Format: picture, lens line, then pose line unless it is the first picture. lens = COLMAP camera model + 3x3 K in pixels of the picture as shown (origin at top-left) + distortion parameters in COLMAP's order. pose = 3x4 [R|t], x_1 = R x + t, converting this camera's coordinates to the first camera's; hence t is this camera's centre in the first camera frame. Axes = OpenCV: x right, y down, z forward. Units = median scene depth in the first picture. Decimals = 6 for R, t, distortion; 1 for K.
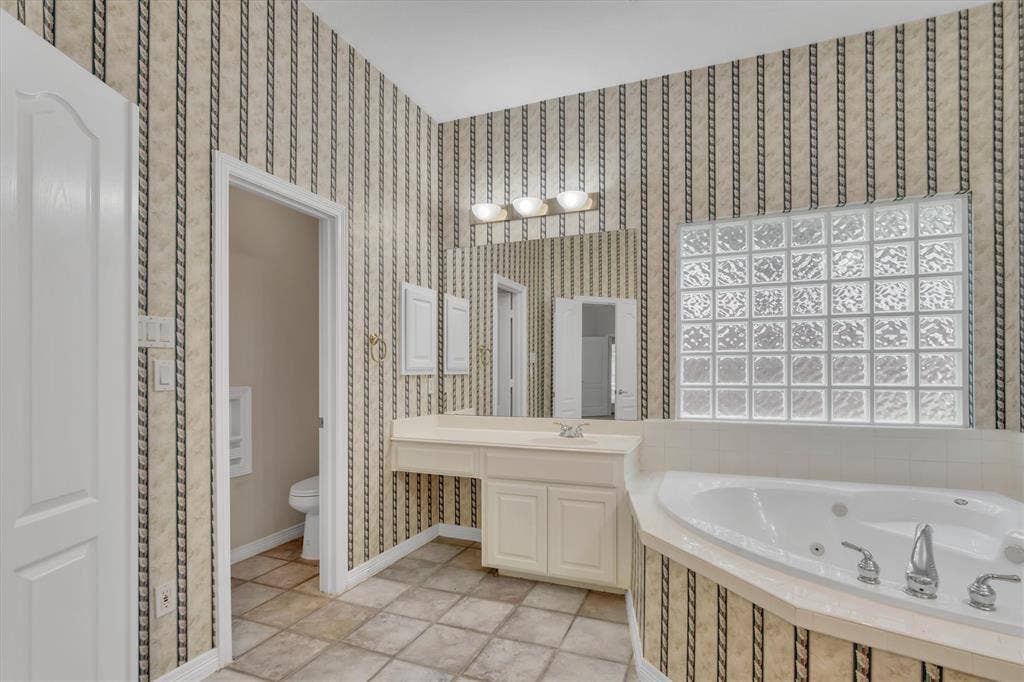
lens RADIAL K [[483.4, 0, 510.3], [0, 483.4, 366.3], [0, 0, 1]] dist [-0.002461, 0.000169]
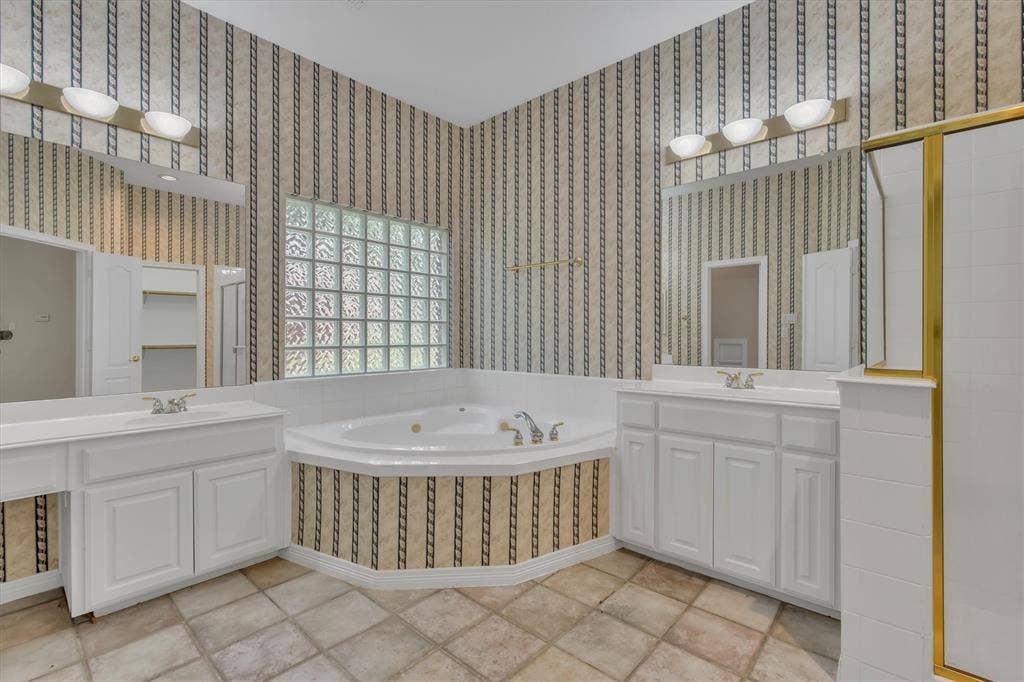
lens RADIAL K [[488.3, 0, 510.9], [0, 488.3, 334.3], [0, 0, 1]] dist [-0.000718, -0.000358]
pose [[0.320099, 0.003107, 0.947379, -0.504658], [-0.012030, 0.999927, 0.000785, 0.004530], [-0.947308, -0.011648, 0.320113, 0.193313]]
